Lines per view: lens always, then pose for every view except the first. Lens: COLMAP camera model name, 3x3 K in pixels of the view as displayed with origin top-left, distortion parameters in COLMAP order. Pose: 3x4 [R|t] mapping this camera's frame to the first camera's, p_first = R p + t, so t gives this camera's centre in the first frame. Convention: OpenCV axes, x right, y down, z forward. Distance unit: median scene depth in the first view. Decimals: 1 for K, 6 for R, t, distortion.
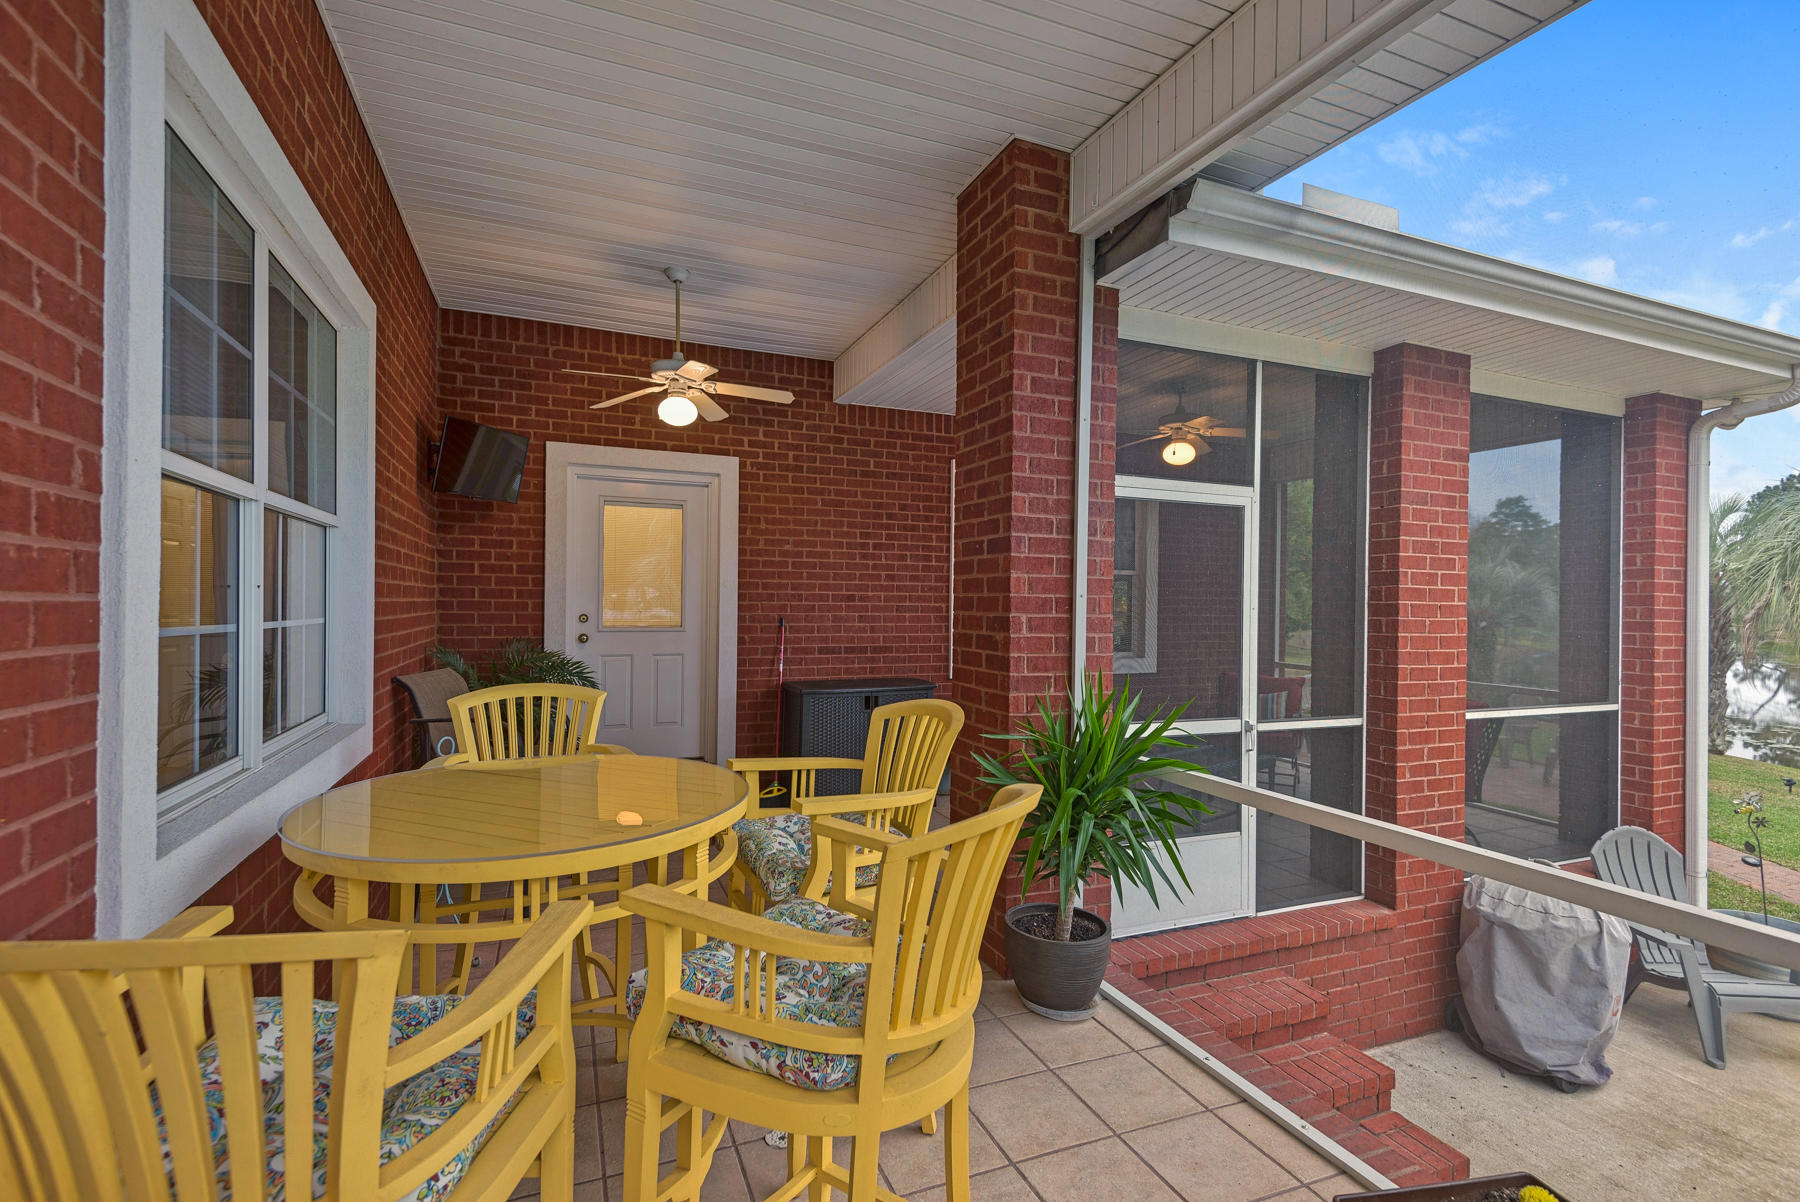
lens RADIAL K [[809.1, 0, 898.5], [0, 809.1, 608.8], [0, 0, 1]] dist [-0.000975, -0.000421]
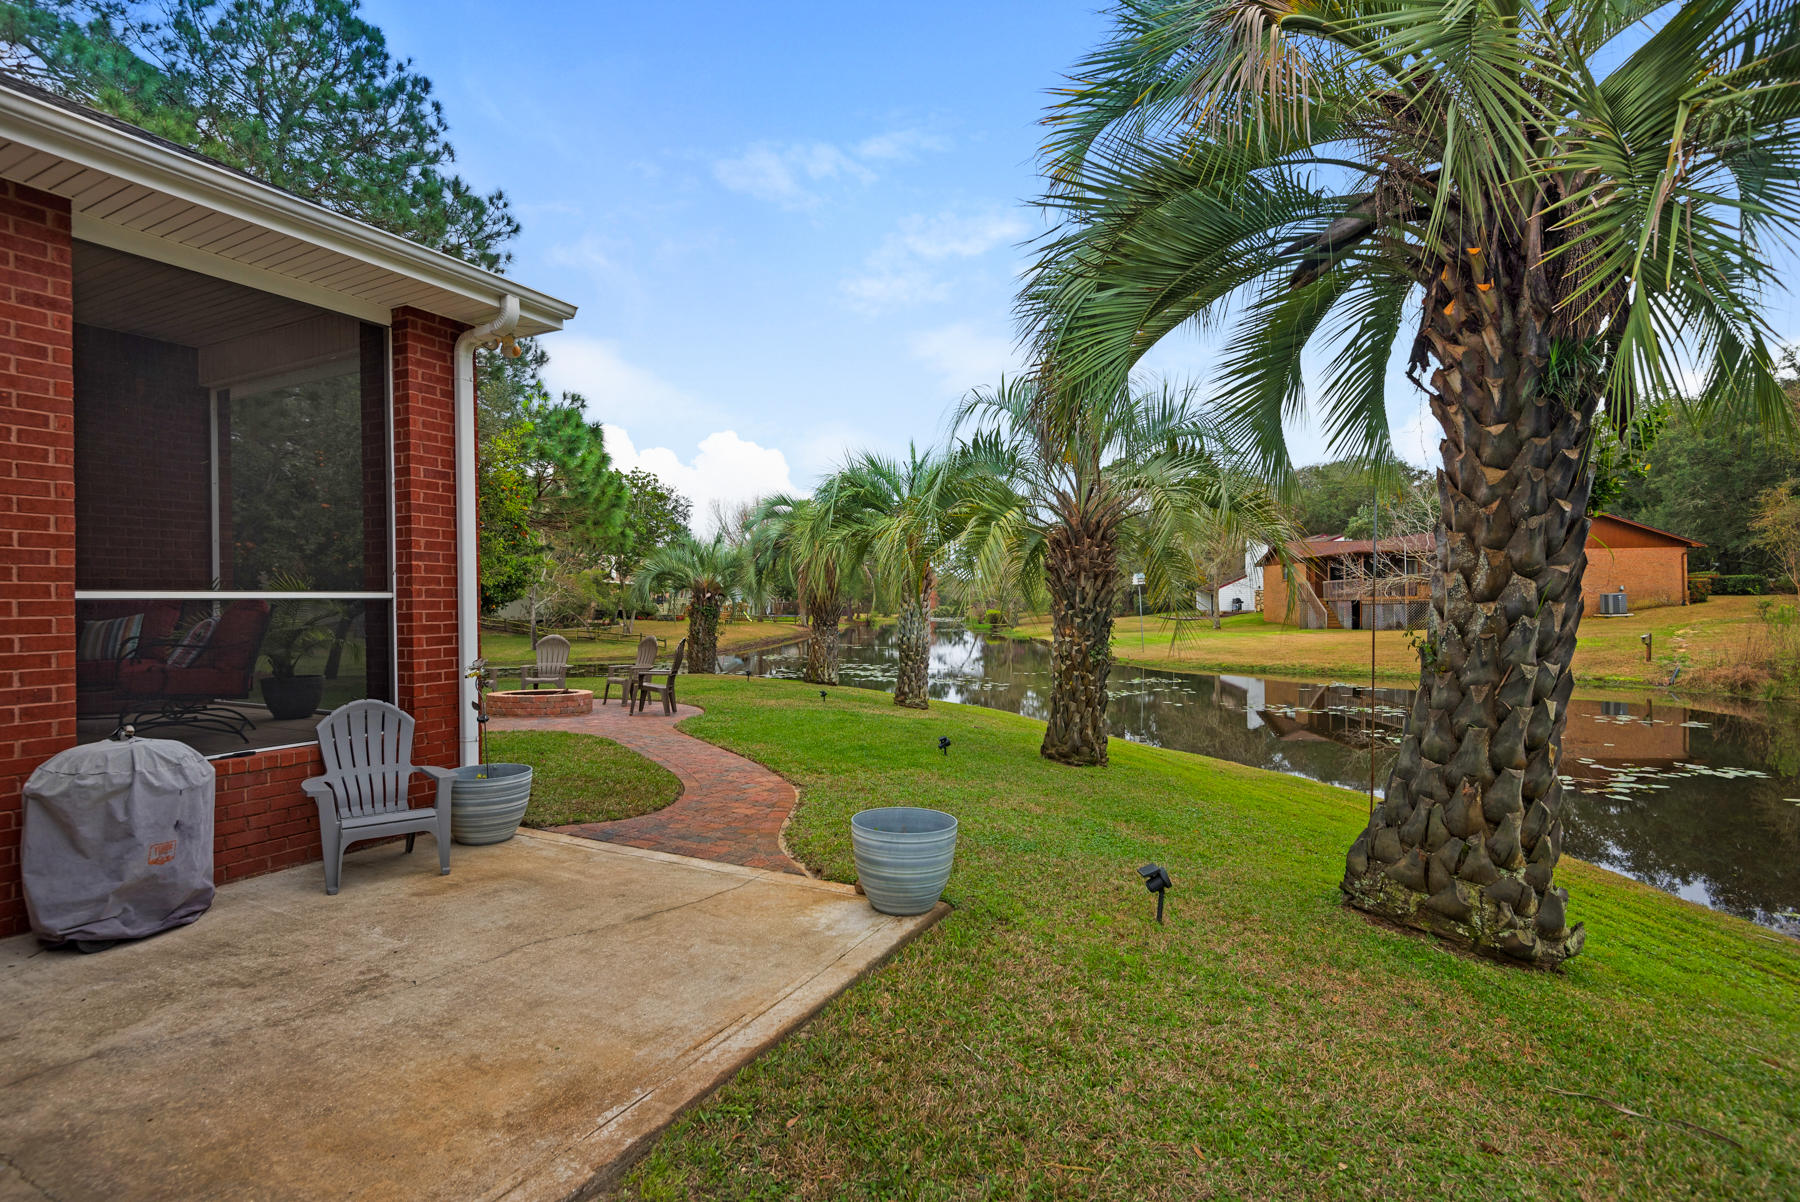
lens RADIAL K [[855.4, 0, 900.0], [0, 855.4, 601.0], [0, 0, 1]] dist [0.012874, -0.000853]
pose [[0.746129, -0.021684, 0.665448, 0.652899], [0.025173, 0.999674, 0.004350, 0.145656], [-0.665325, 0.013505, 0.746432, -0.325181]]
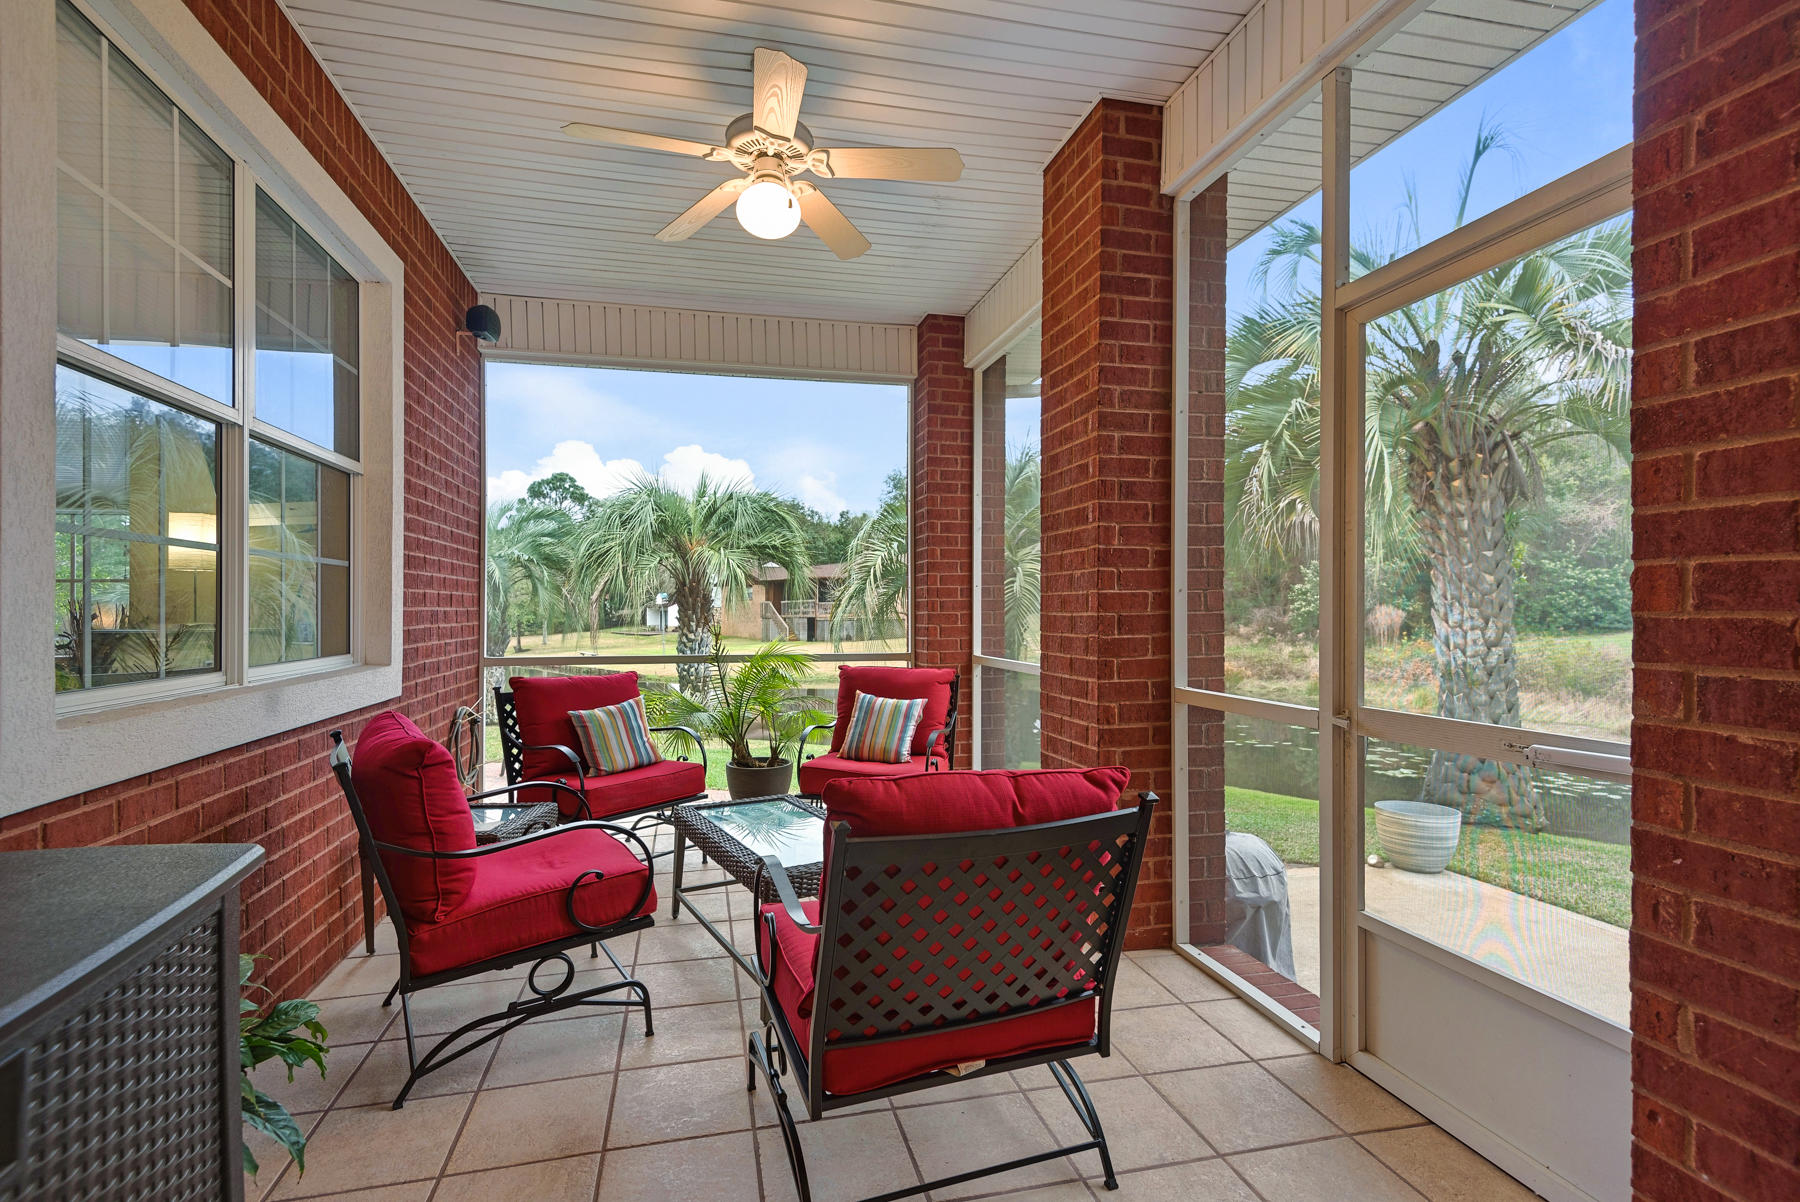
lens RADIAL K [[822.0, 0, 899.2], [0, 822.0, 610.7], [0, 0, 1]] dist [0.017777, -0.000815]
pose [[0.146271, -0.017631, 0.989087, -0.140895], [0.016130, 0.999751, 0.015436, 0.041913], [-0.989113, 0.013696, 0.146519, 0.982042]]
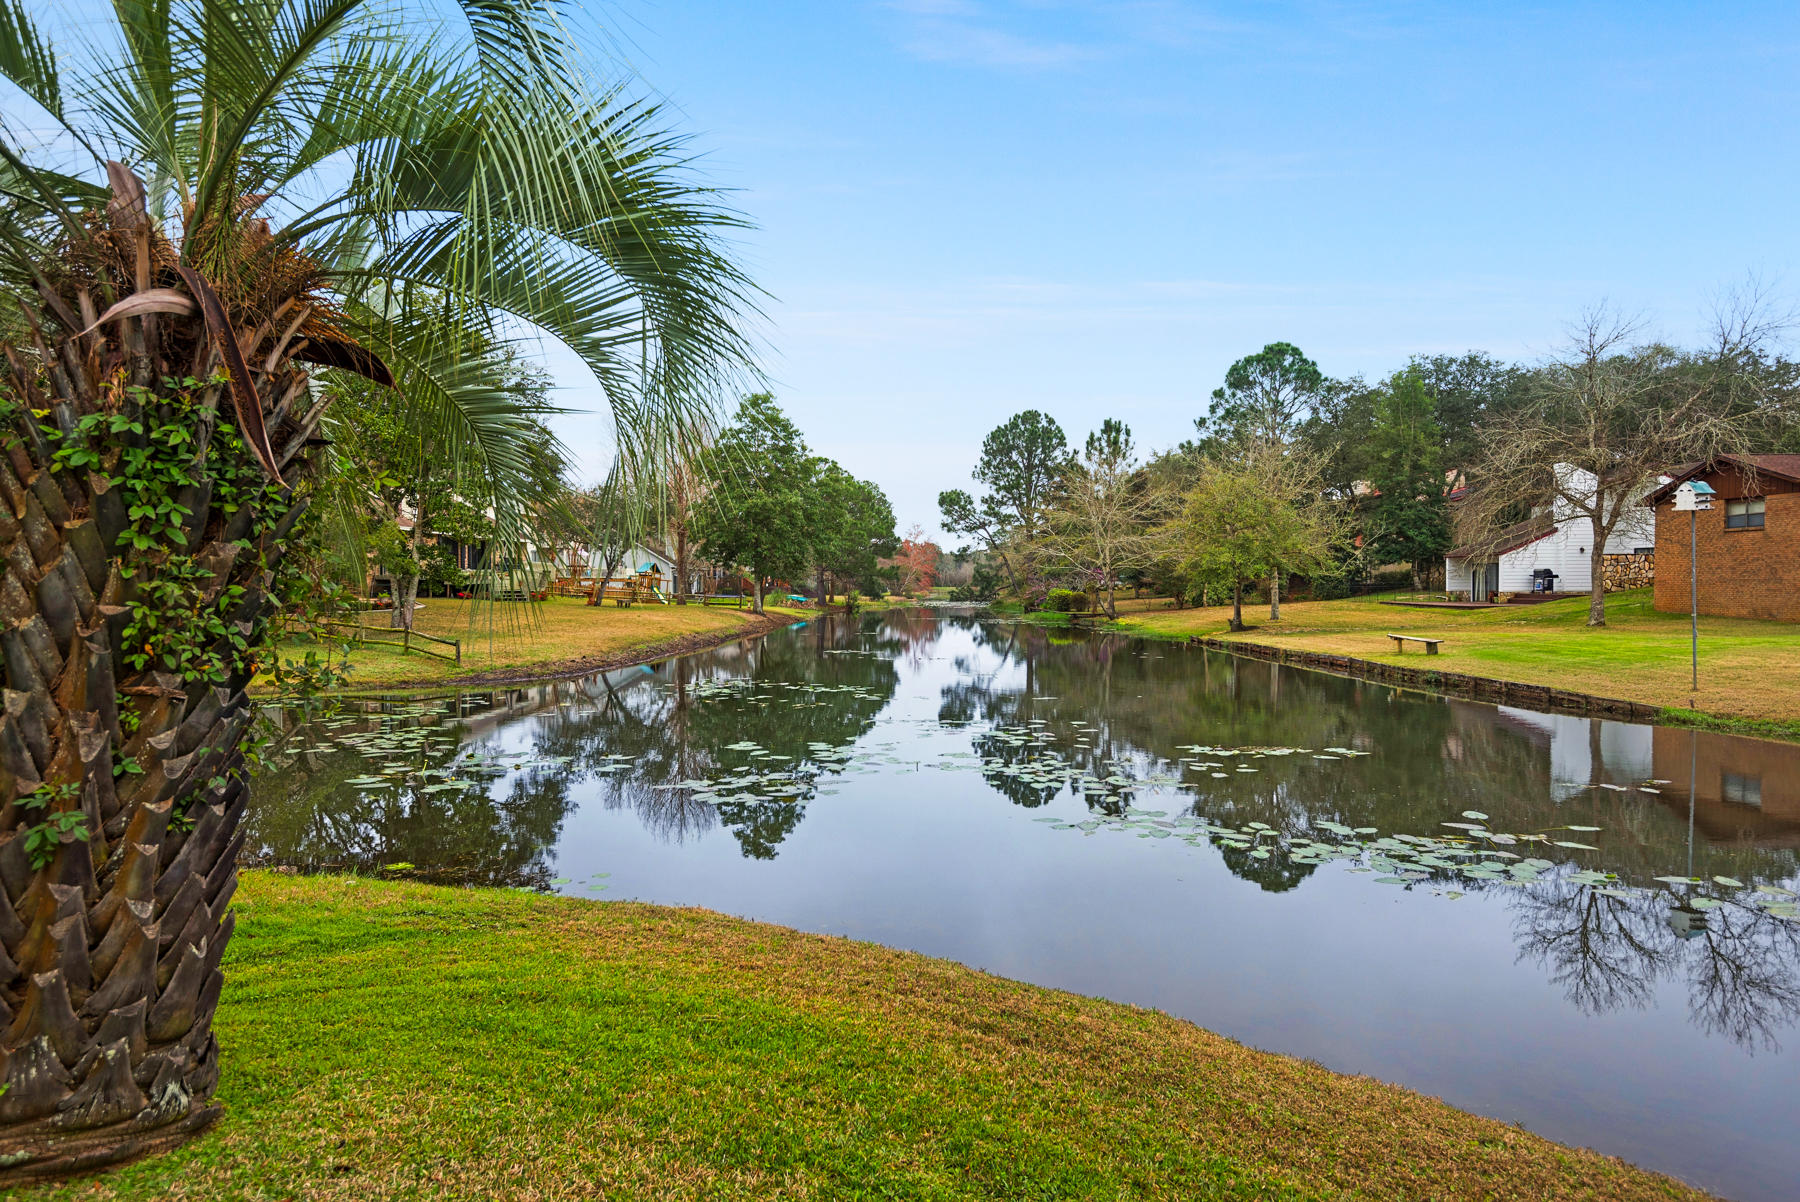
lens RADIAL K [[1135.6, 0, 900.0], [0, 1135.6, 601.0], [0, 0, 1]] dist [0.080445, -0.069589]
pose [[0.728451, -0.026865, 0.684571, 3.512527], [0.015528, 0.999622, 0.022706, 0.308360], [-0.684922, -0.005910, 0.728593, 4.162714]]
